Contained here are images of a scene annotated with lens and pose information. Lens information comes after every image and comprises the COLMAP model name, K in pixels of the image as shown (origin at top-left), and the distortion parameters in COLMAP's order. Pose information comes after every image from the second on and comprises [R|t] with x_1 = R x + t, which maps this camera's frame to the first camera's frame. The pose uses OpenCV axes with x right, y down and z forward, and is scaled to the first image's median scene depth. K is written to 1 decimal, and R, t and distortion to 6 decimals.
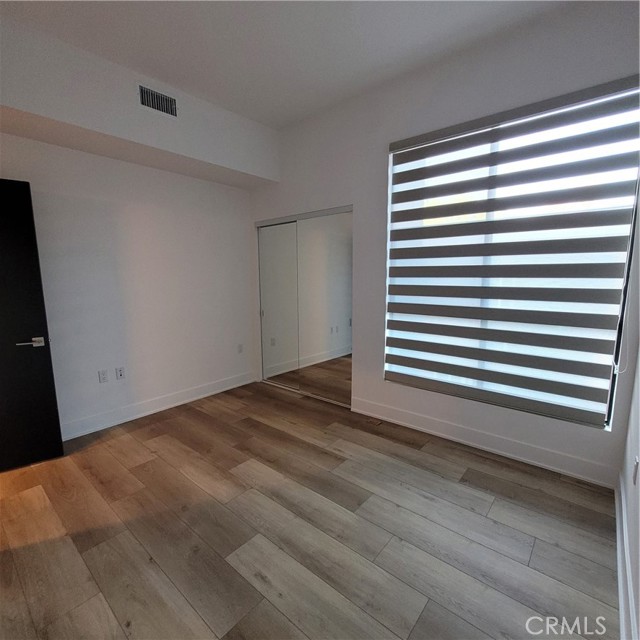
lens RADIAL K [[334.4, 0, 320.8], [0, 334.4, 321.9], [0, 0, 1]] dist [0.000468, -0.001979]
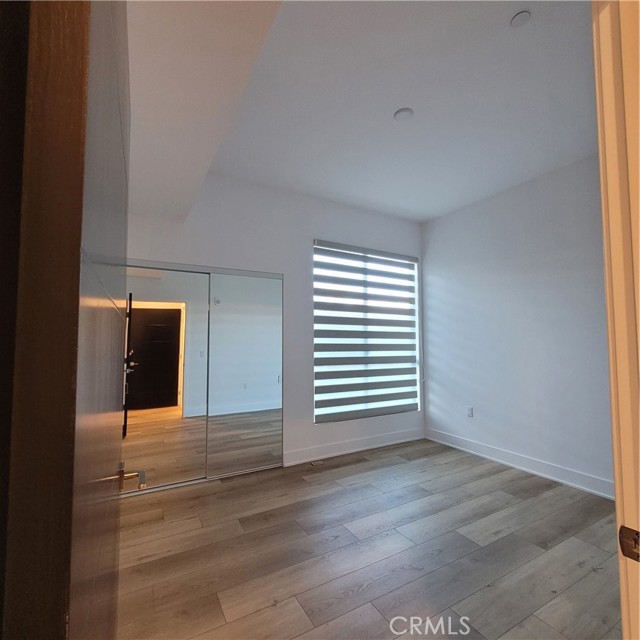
lens RADIAL K [[334.4, 0, 320.9], [0, 334.4, 320.3], [0, 0, 1]] dist [0.000468, -0.001979]
pose [[0.346737, 0.068190, 0.935480, -1.131189], [0.128289, 0.984533, -0.119316, -0.052359], [-0.929148, 0.161383, 0.332626, 0.642653]]
